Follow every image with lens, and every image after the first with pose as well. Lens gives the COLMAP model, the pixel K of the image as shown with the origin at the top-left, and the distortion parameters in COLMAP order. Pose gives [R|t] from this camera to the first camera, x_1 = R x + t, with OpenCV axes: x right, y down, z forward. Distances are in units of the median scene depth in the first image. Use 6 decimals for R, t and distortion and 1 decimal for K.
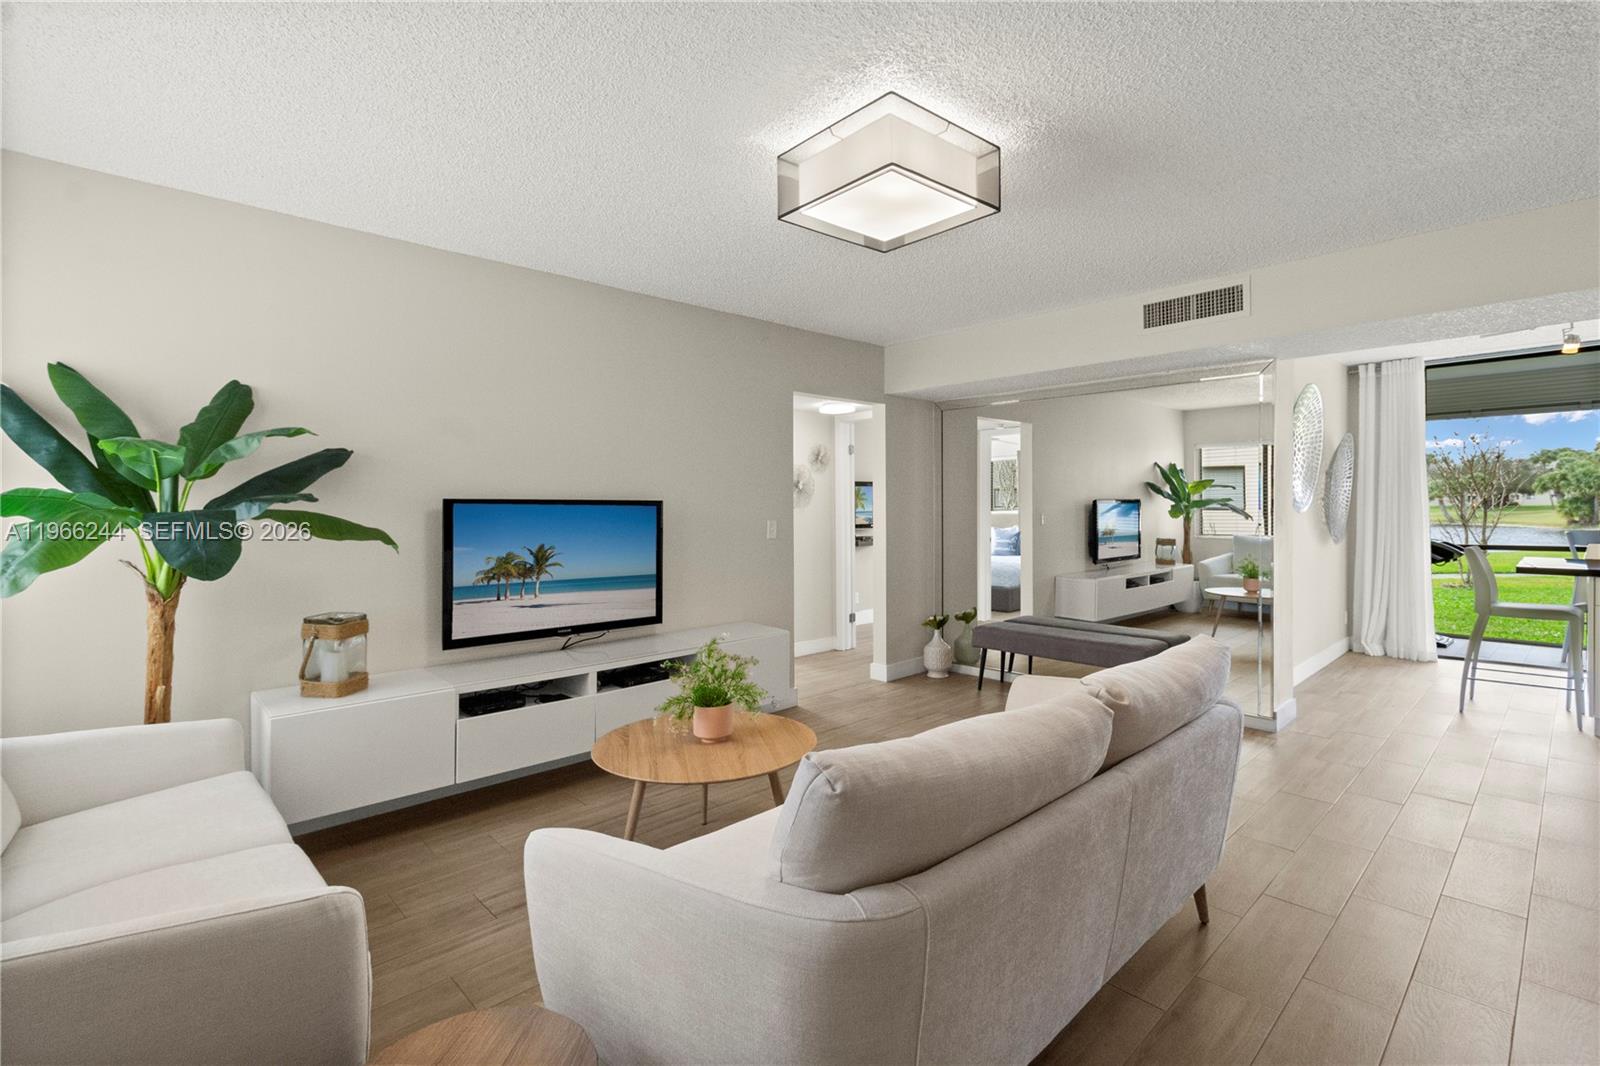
lens RADIAL K [[763.6, 0, 811.4], [0, 763.6, 509.8], [0, 0, 1]] dist [-0.000163, -0.000343]
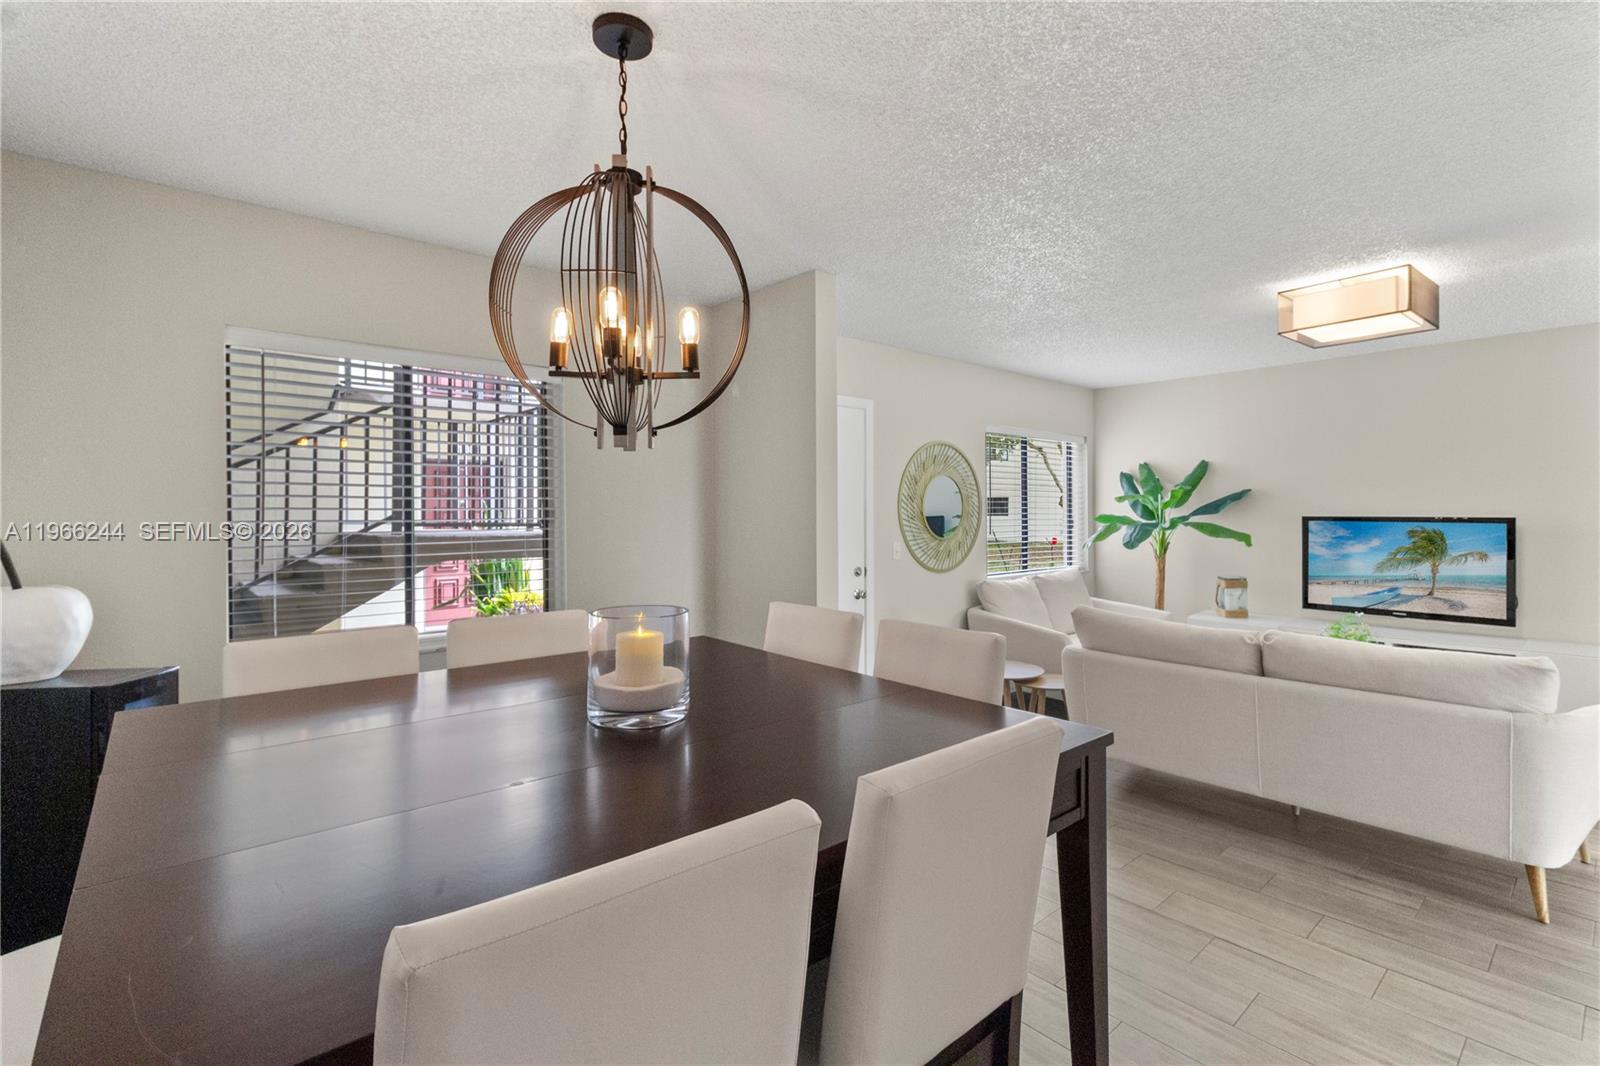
lens RADIAL K [[763.6, 0, 811.4], [0, 763.6, 509.8], [0, 0, 1]] dist [-0.000163, -0.000343]
pose [[-0.026172, 0.009600, -0.999611, 1.335077], [-0.002127, 0.999951, 0.009659, -0.047659], [0.999655, 0.002379, -0.026150, -0.020772]]
